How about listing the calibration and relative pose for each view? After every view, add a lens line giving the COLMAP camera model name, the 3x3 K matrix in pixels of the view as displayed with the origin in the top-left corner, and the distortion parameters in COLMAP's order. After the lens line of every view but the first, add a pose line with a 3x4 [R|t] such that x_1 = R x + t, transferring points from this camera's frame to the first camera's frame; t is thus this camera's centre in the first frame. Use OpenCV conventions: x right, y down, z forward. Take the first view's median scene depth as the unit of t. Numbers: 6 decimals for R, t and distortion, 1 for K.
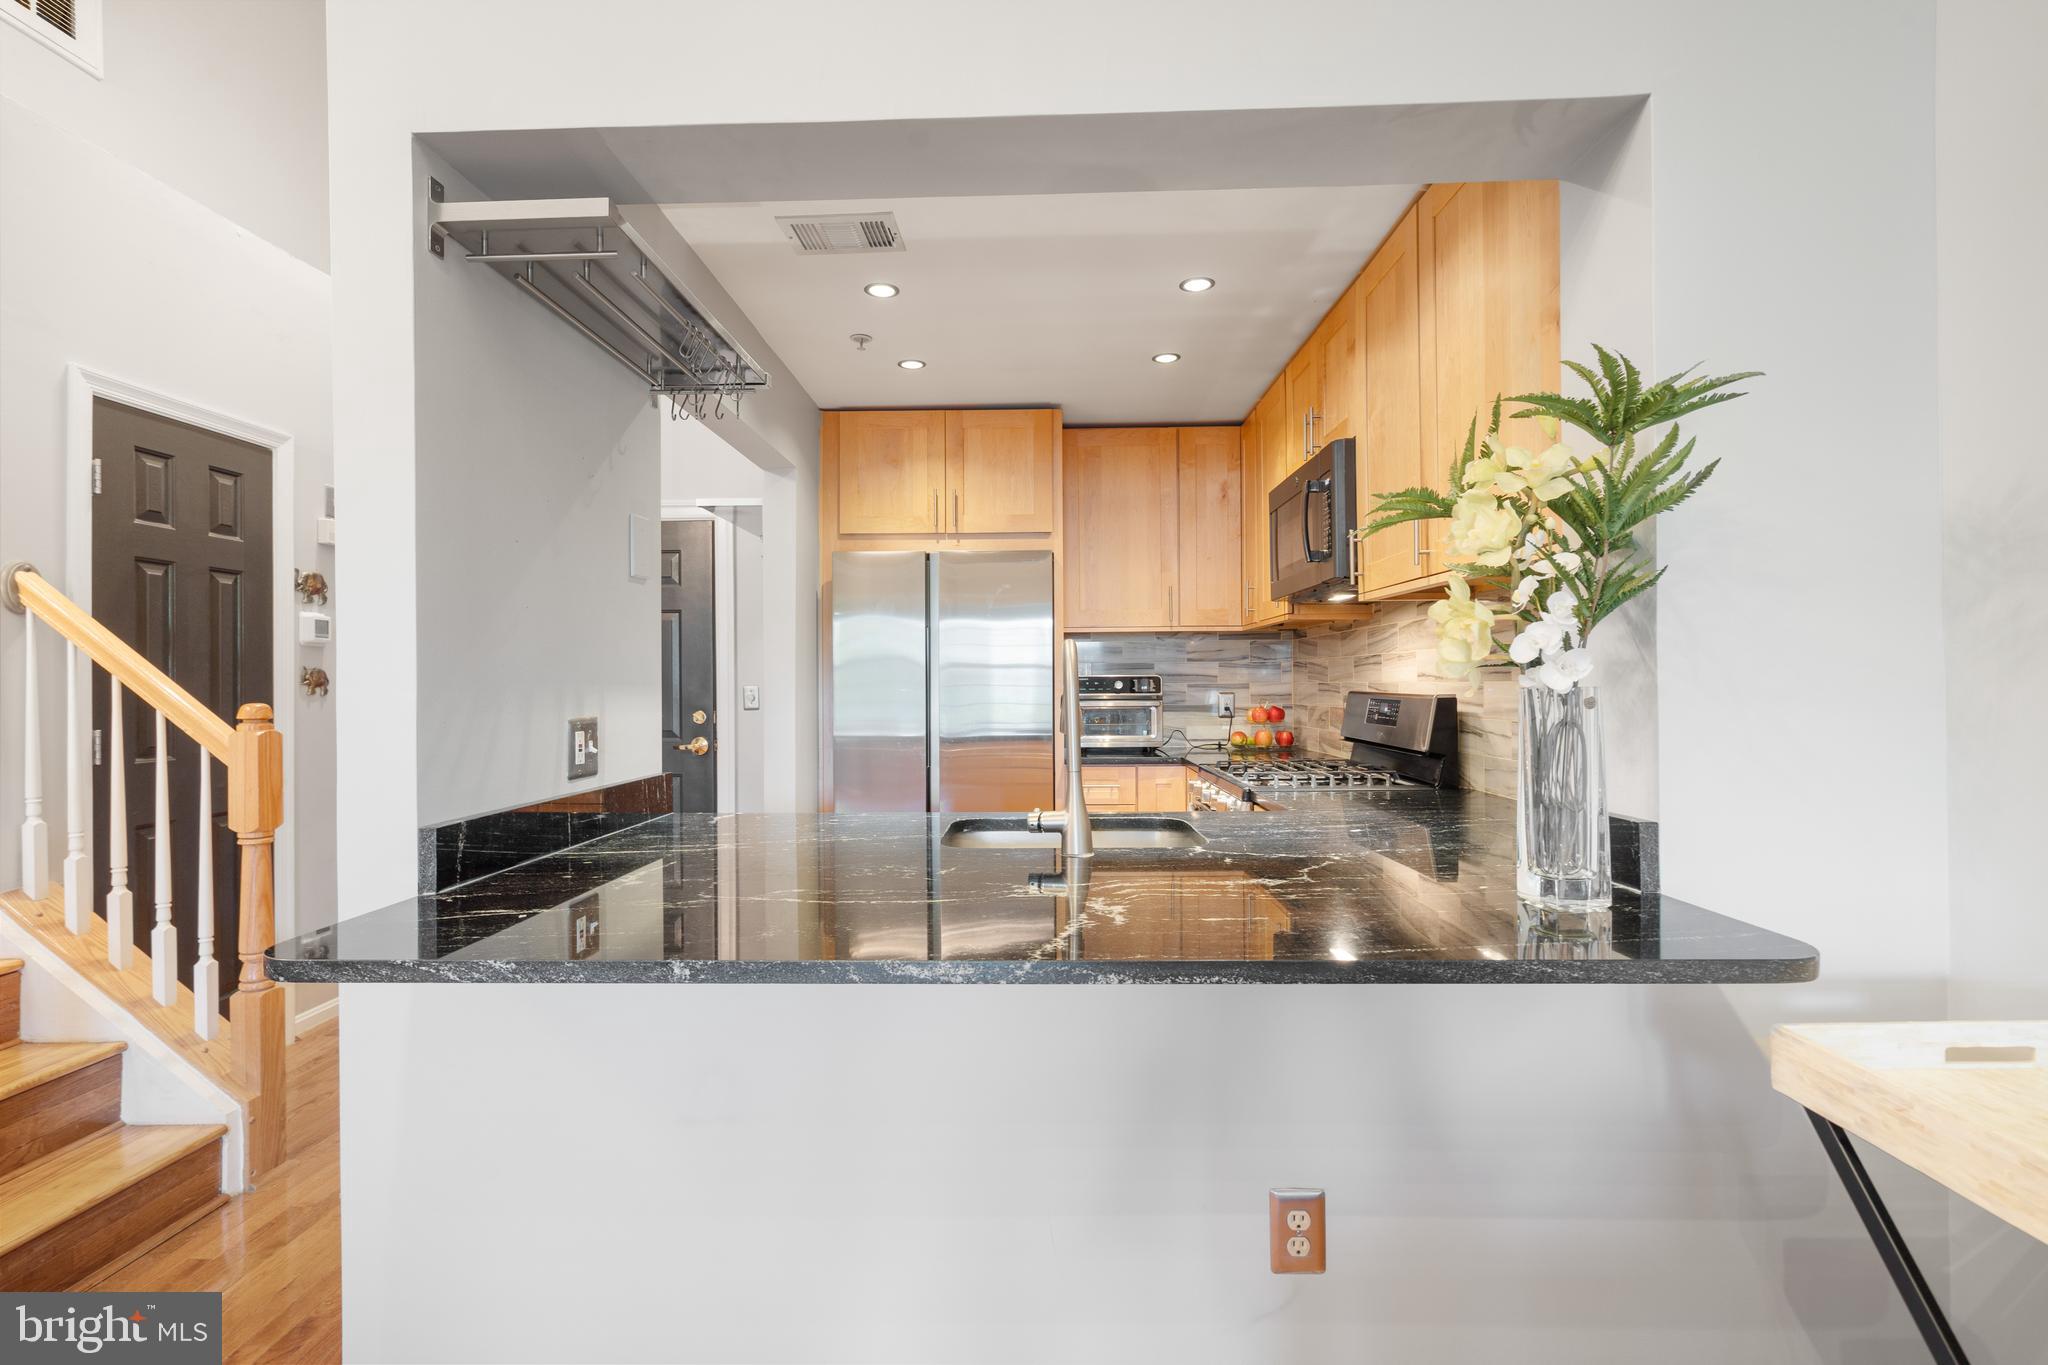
lens RADIAL K [[936.5, 0, 1018.9], [0, 936.5, 684.9], [0, 0, 1]] dist [-0.001137, 0.001044]
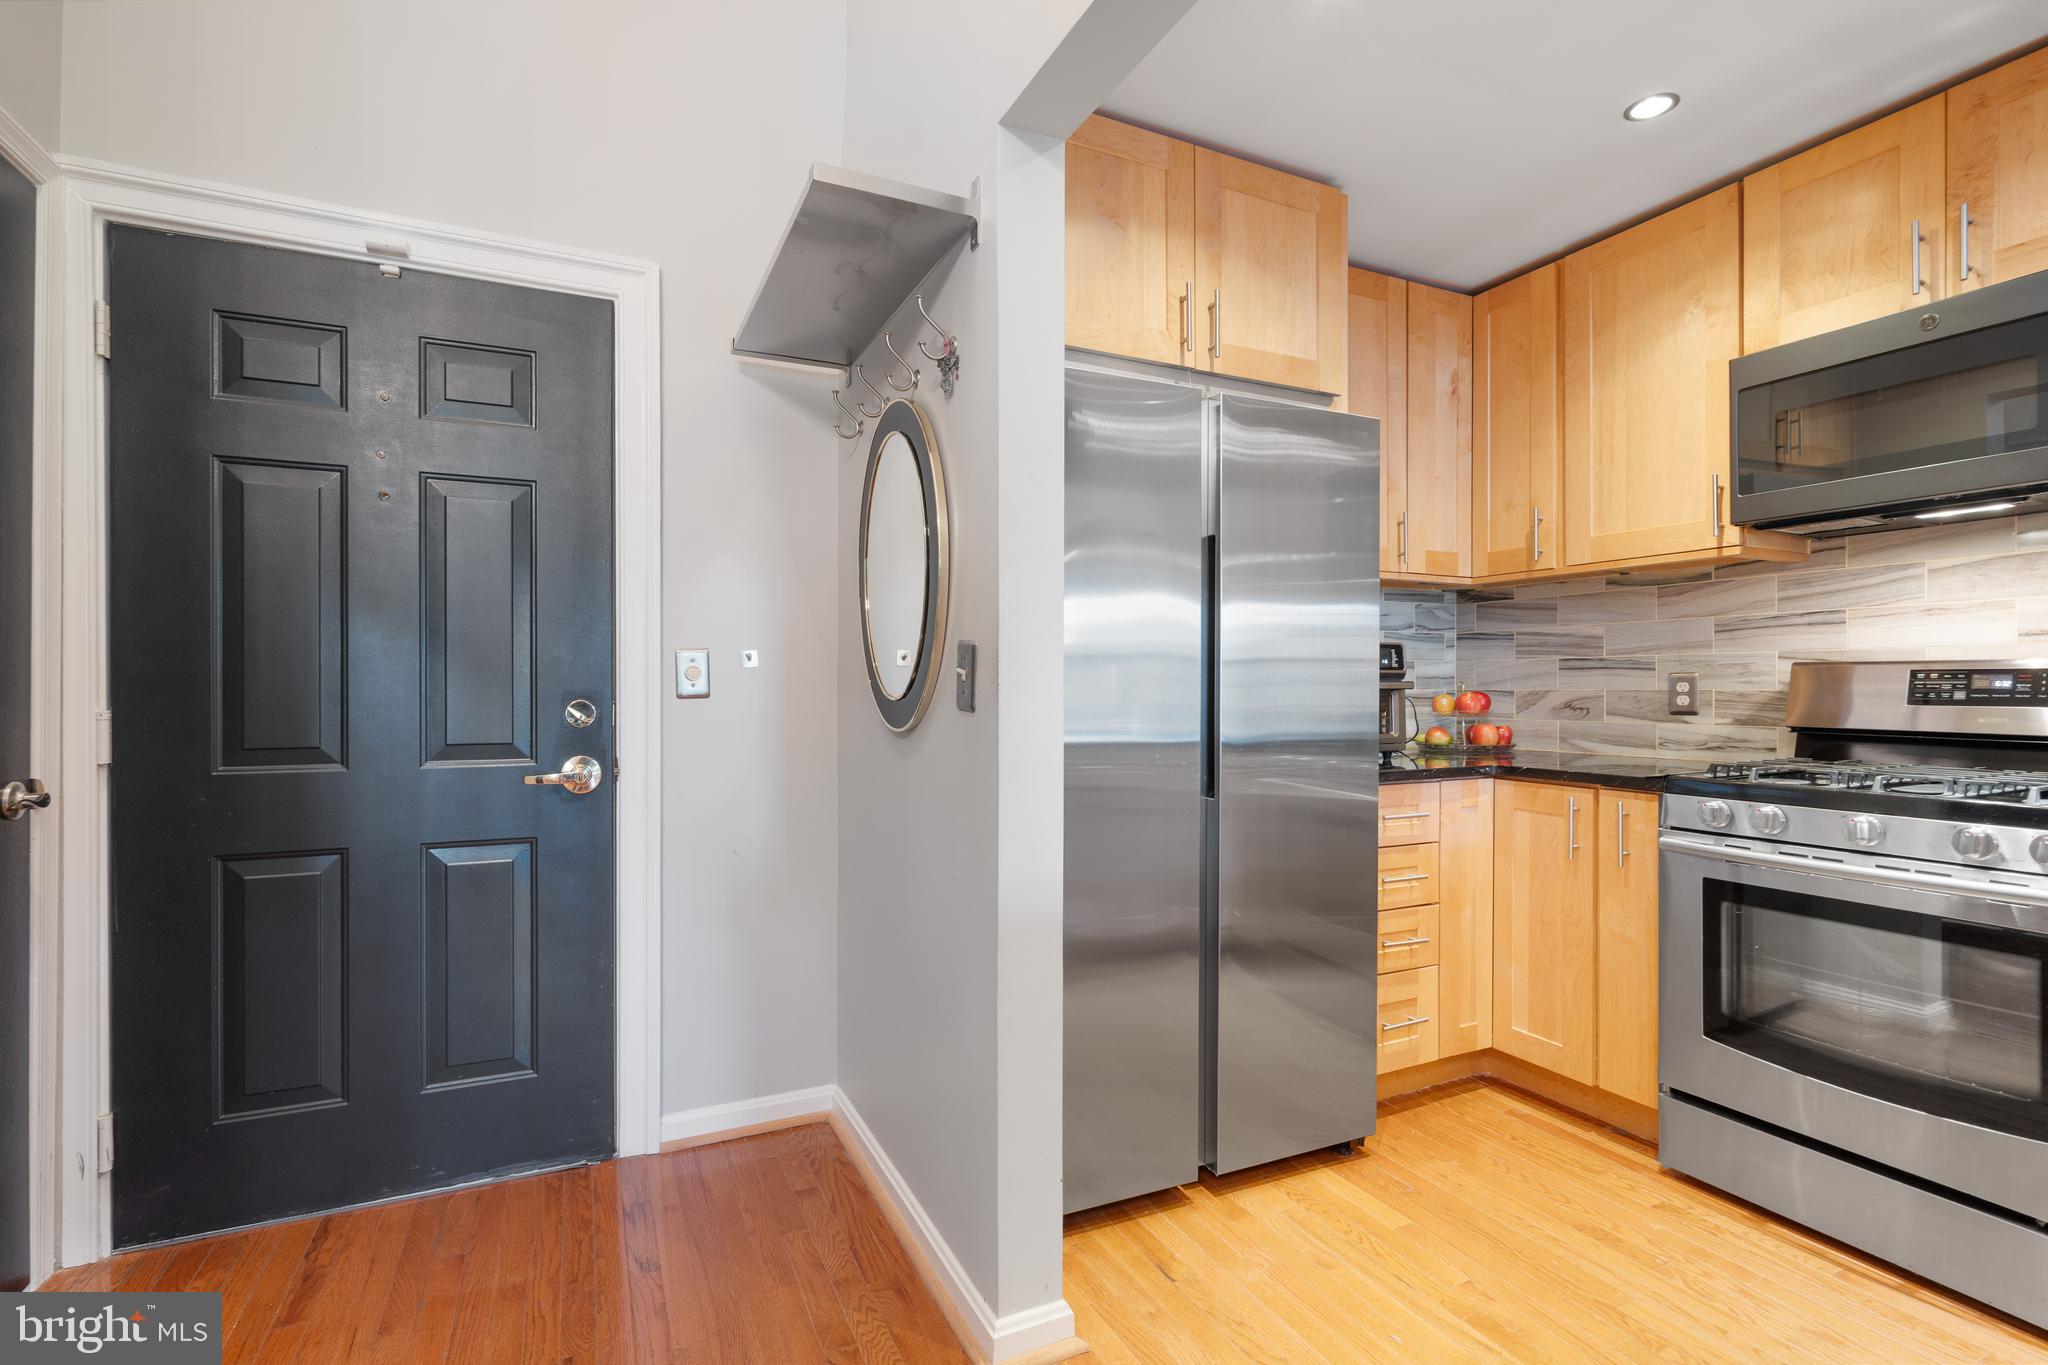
lens RADIAL K [[936.5, 0, 1008.5], [0, 936.5, 690.1], [0, 0, 1]] dist [-0.001137, 0.001044]
pose [[0.890929, 0.003678, 0.454128, -0.510234], [-0.001961, 0.999989, -0.004250, 0.033481], [-0.454139, 0.002896, 0.890926, 0.682327]]
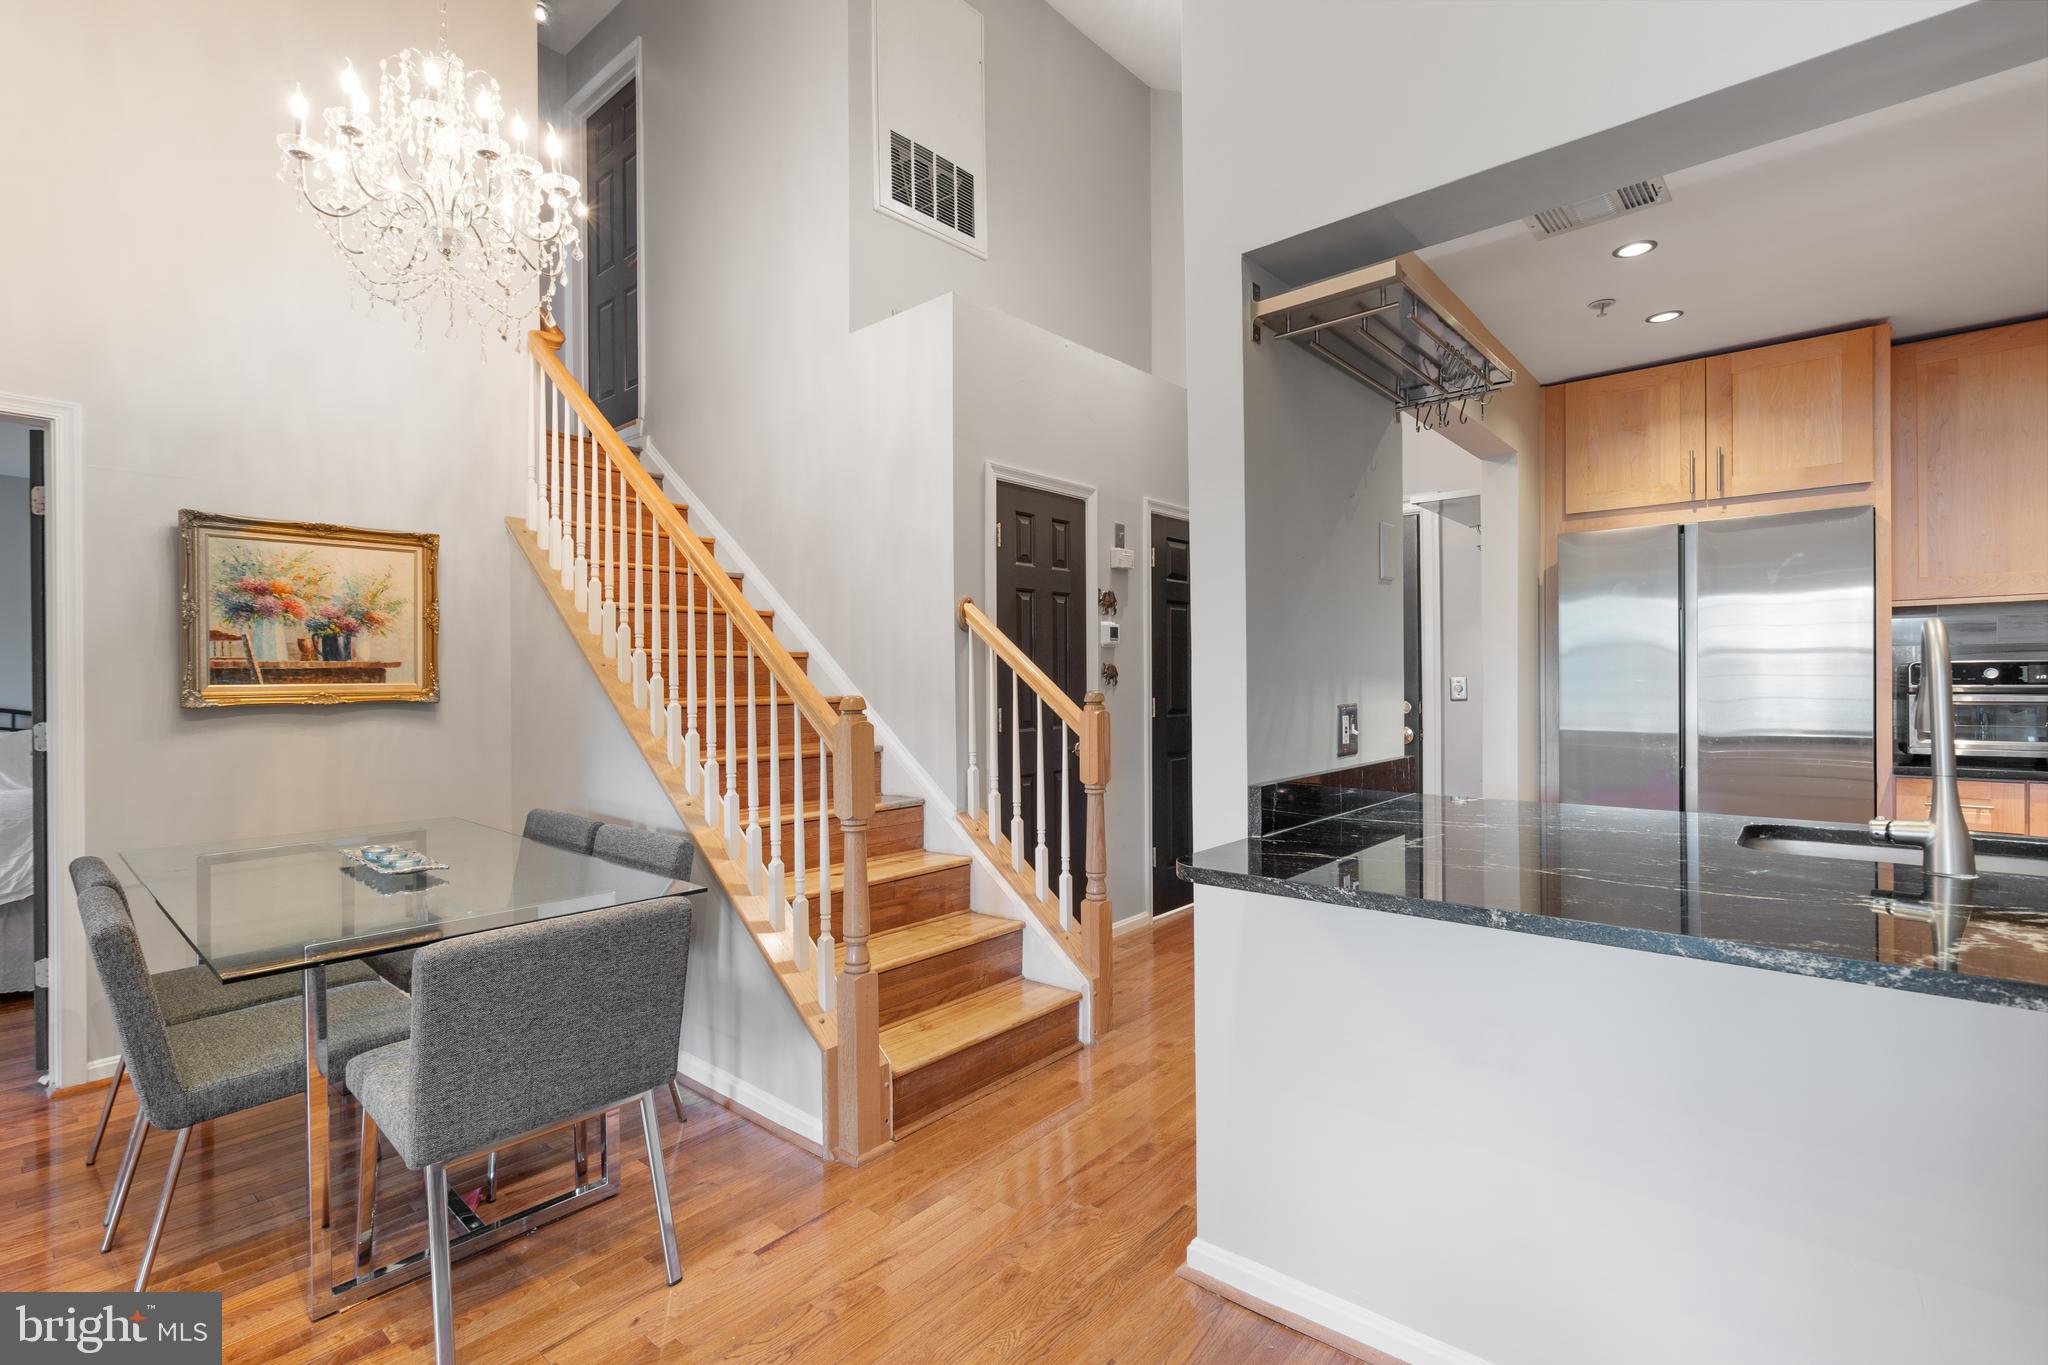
lens RADIAL K [[936.5, 0, 1015.6], [0, 936.5, 682.3], [0, 0, 1]] dist [-0.001137, 0.001044]
pose [[0.772423, 0.000321, -0.635108, -0.025967], [0.003802, 0.999980, 0.005129, 0.000226], [0.635097, -0.006376, 0.772406, -0.091088]]
